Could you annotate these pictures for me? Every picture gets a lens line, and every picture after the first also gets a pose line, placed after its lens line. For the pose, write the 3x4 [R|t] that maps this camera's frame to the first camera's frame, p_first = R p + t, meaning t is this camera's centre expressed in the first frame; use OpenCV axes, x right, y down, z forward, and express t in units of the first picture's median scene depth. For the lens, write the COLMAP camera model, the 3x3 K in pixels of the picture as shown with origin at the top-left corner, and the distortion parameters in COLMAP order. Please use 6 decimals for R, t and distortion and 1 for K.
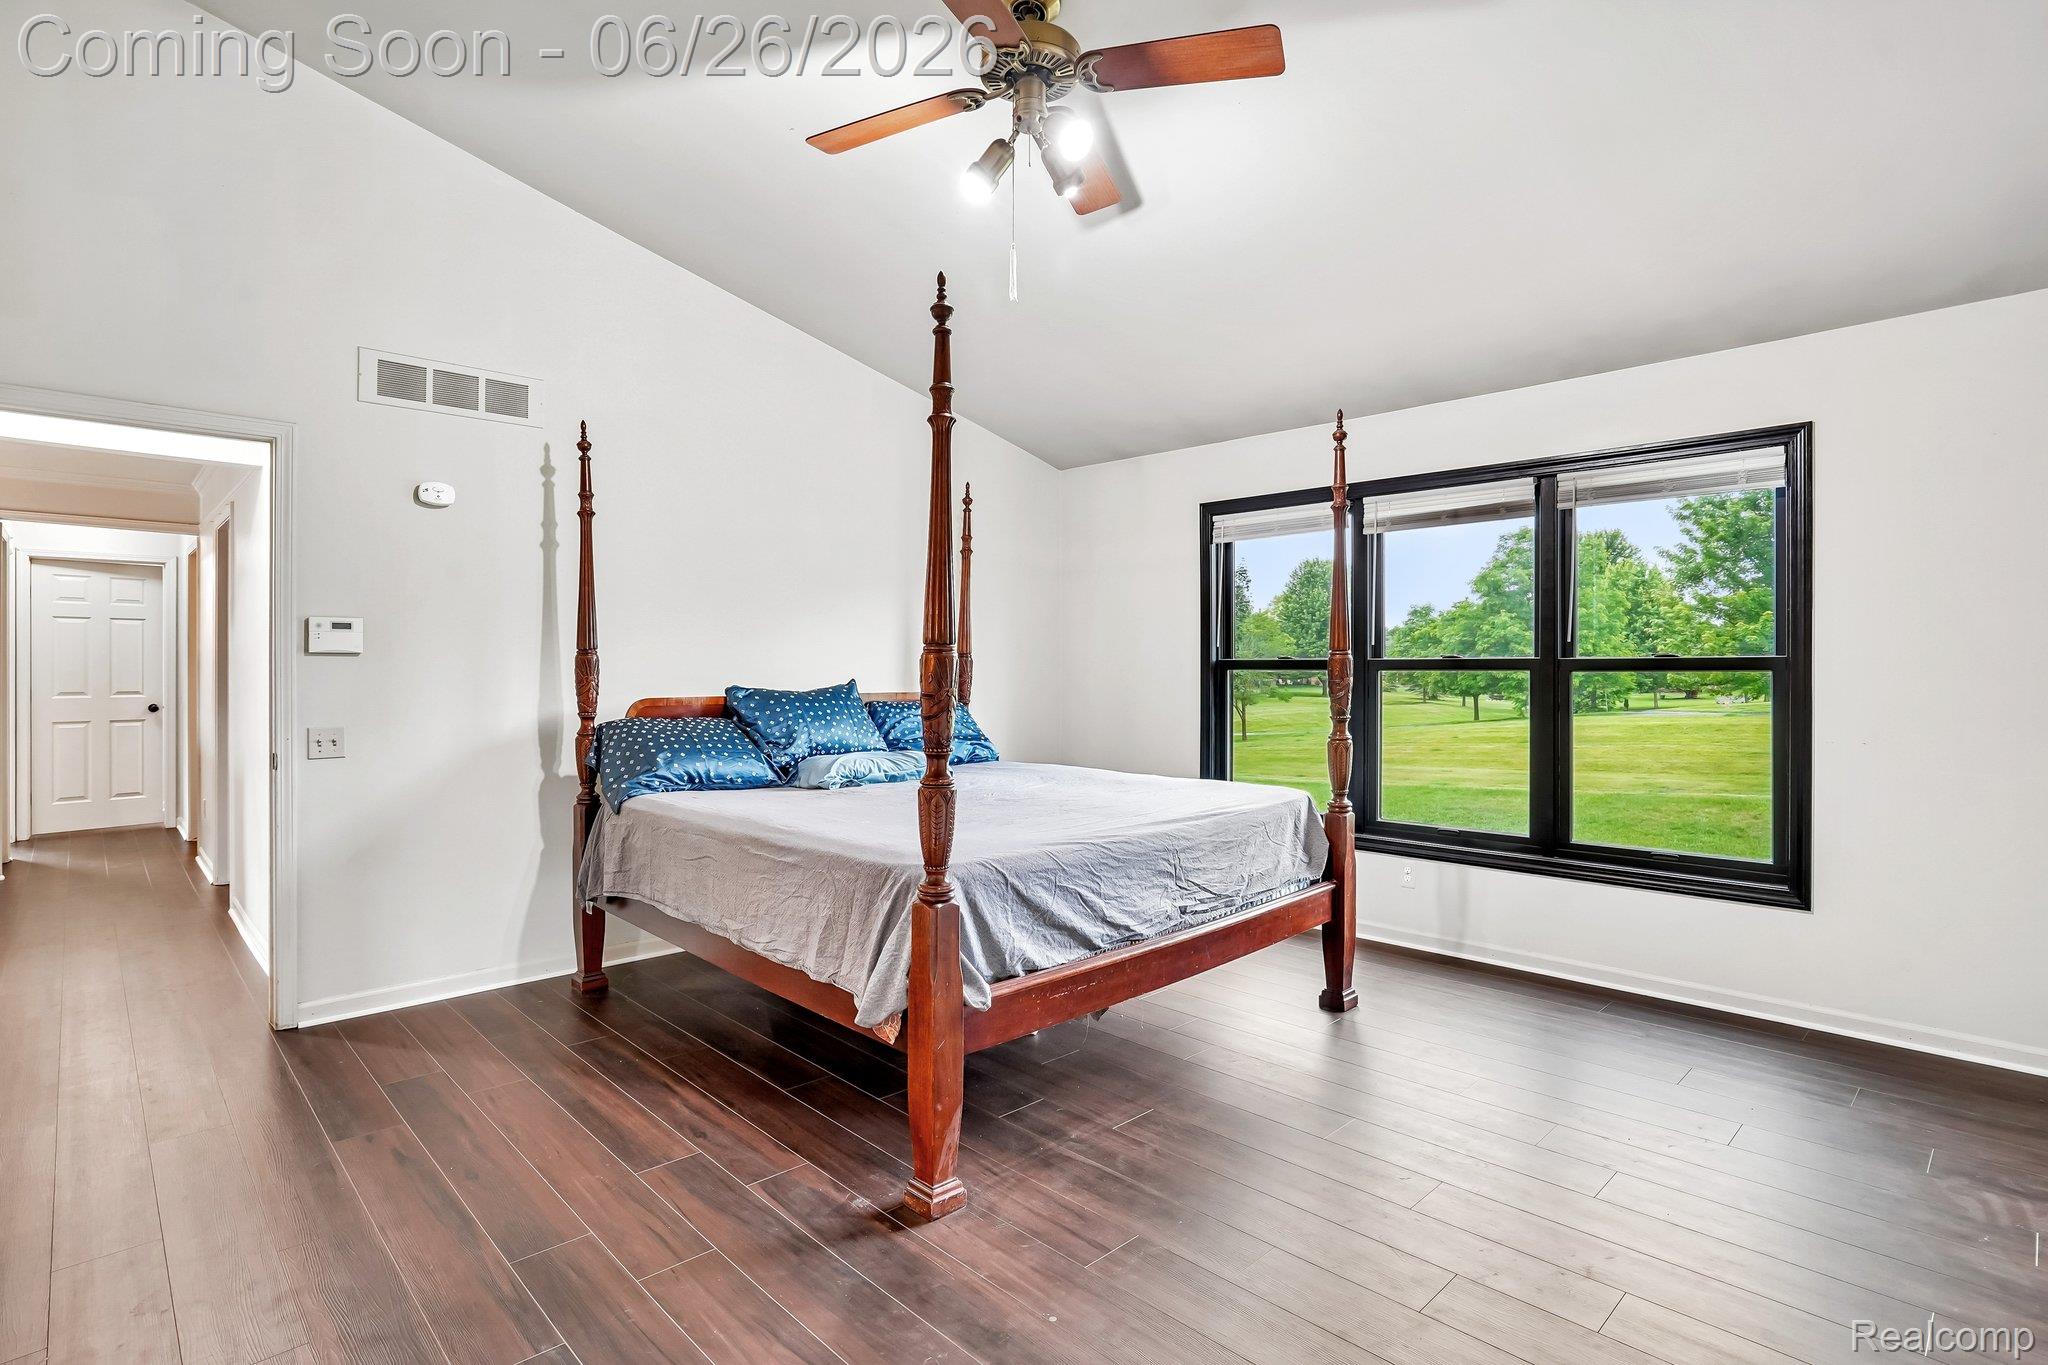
lens RADIAL K [[1014.5, 0, 1024.7], [0, 1014.5, 667.1], [0, 0, 1]] dist [-0.029456, 0.000031]
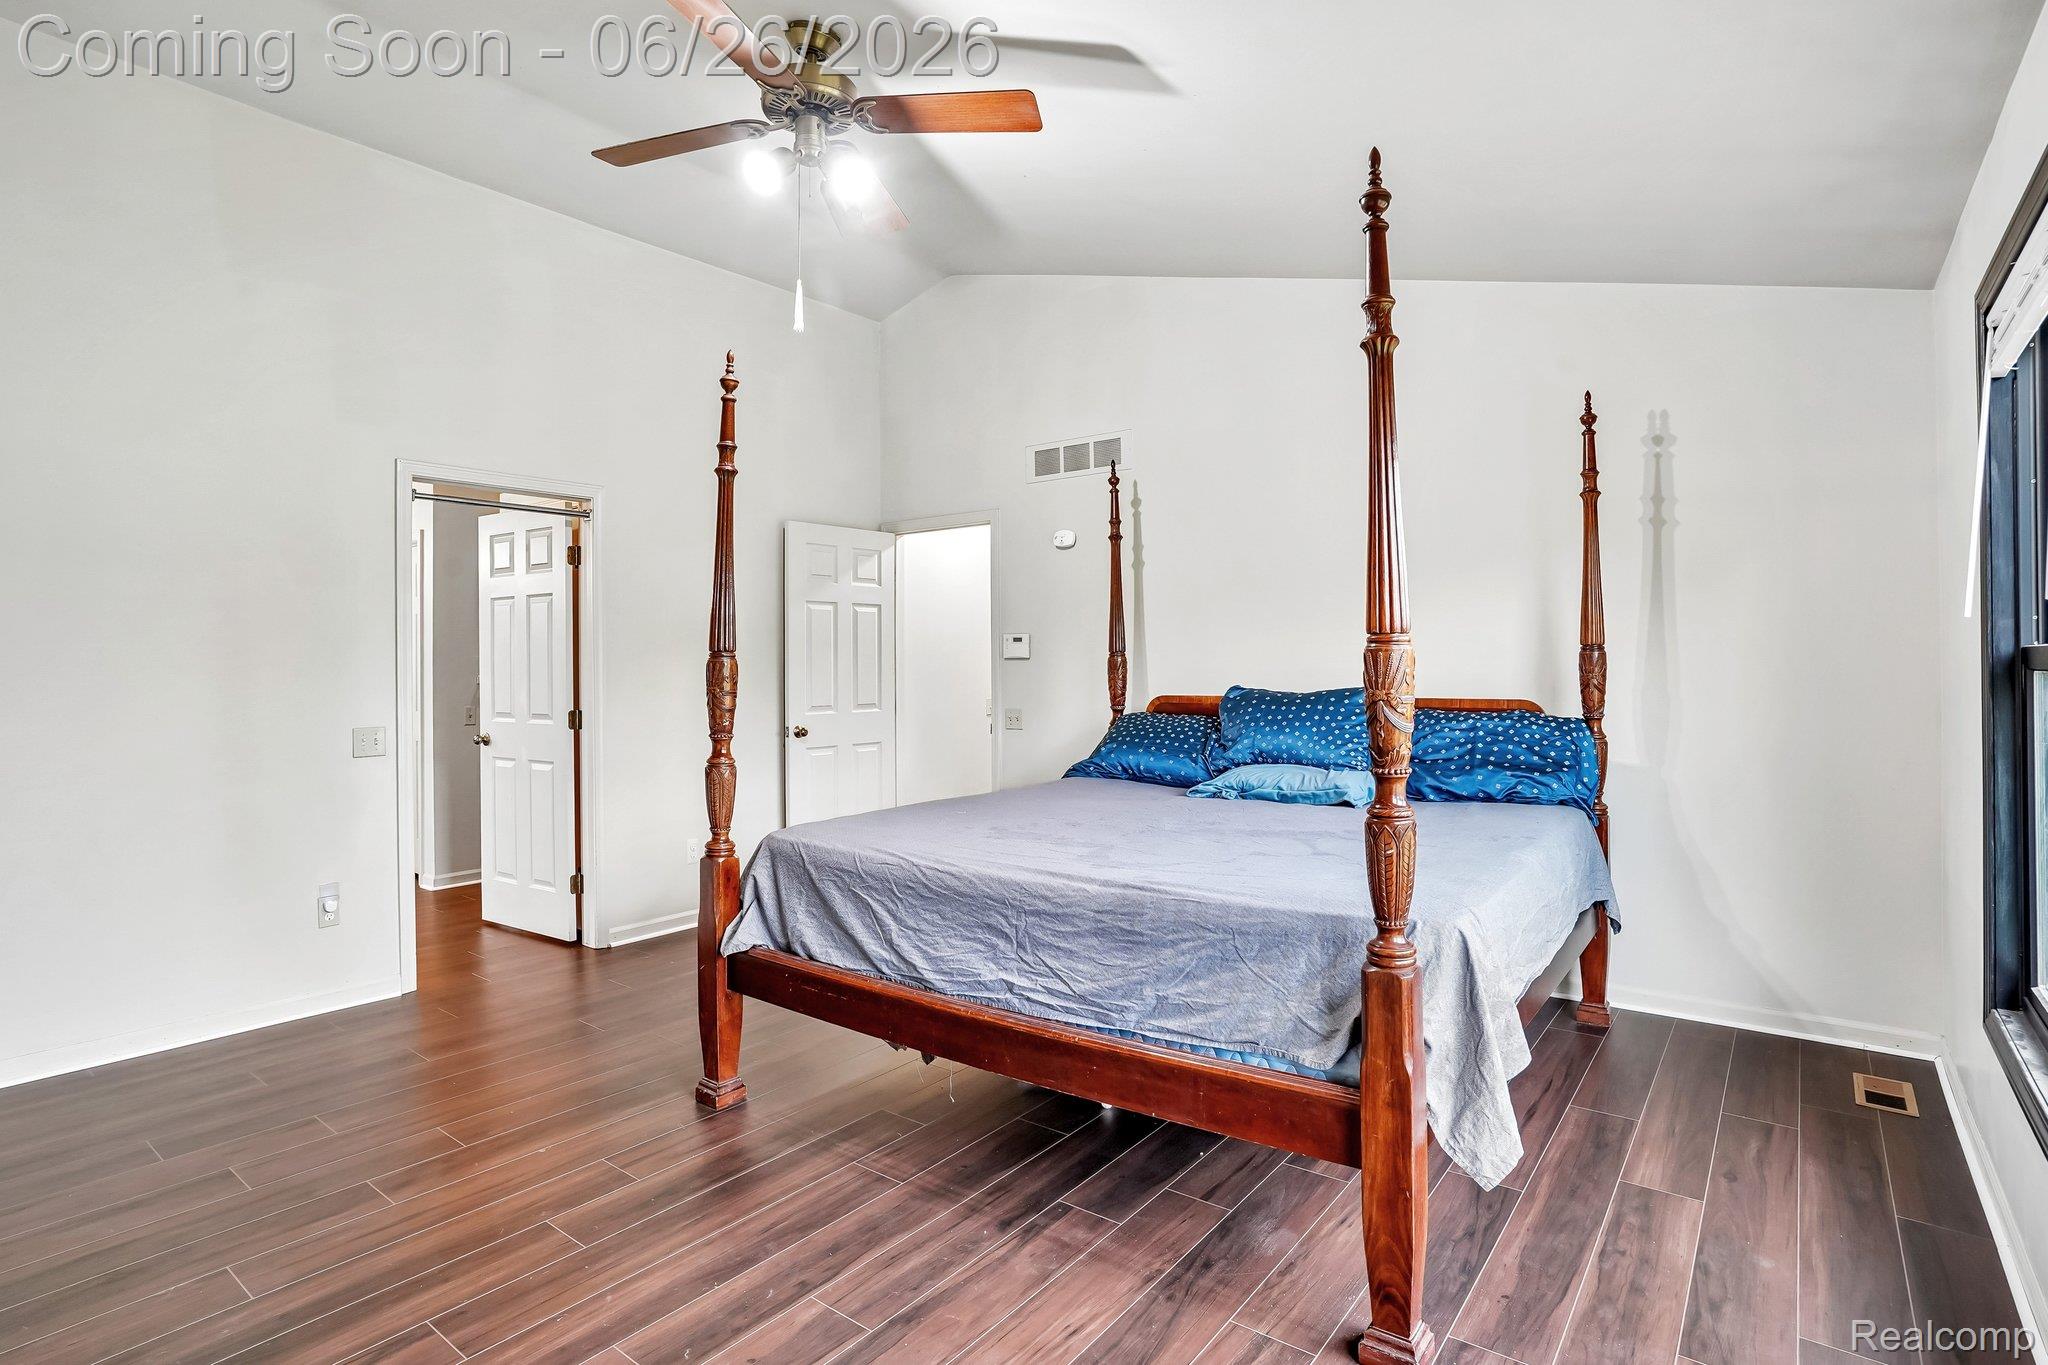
lens RADIAL K [[1014.5, 0, 1024.7], [0, 1014.5, 667.1], [0, 0, 1]] dist [-0.029456, 0.000031]
pose [[0.152335, -0.001742, -0.988327, 0.780971], [0.004708, 0.999988, -0.001037, 0.000624], [0.988318, -0.004496, 0.152341, 0.769311]]
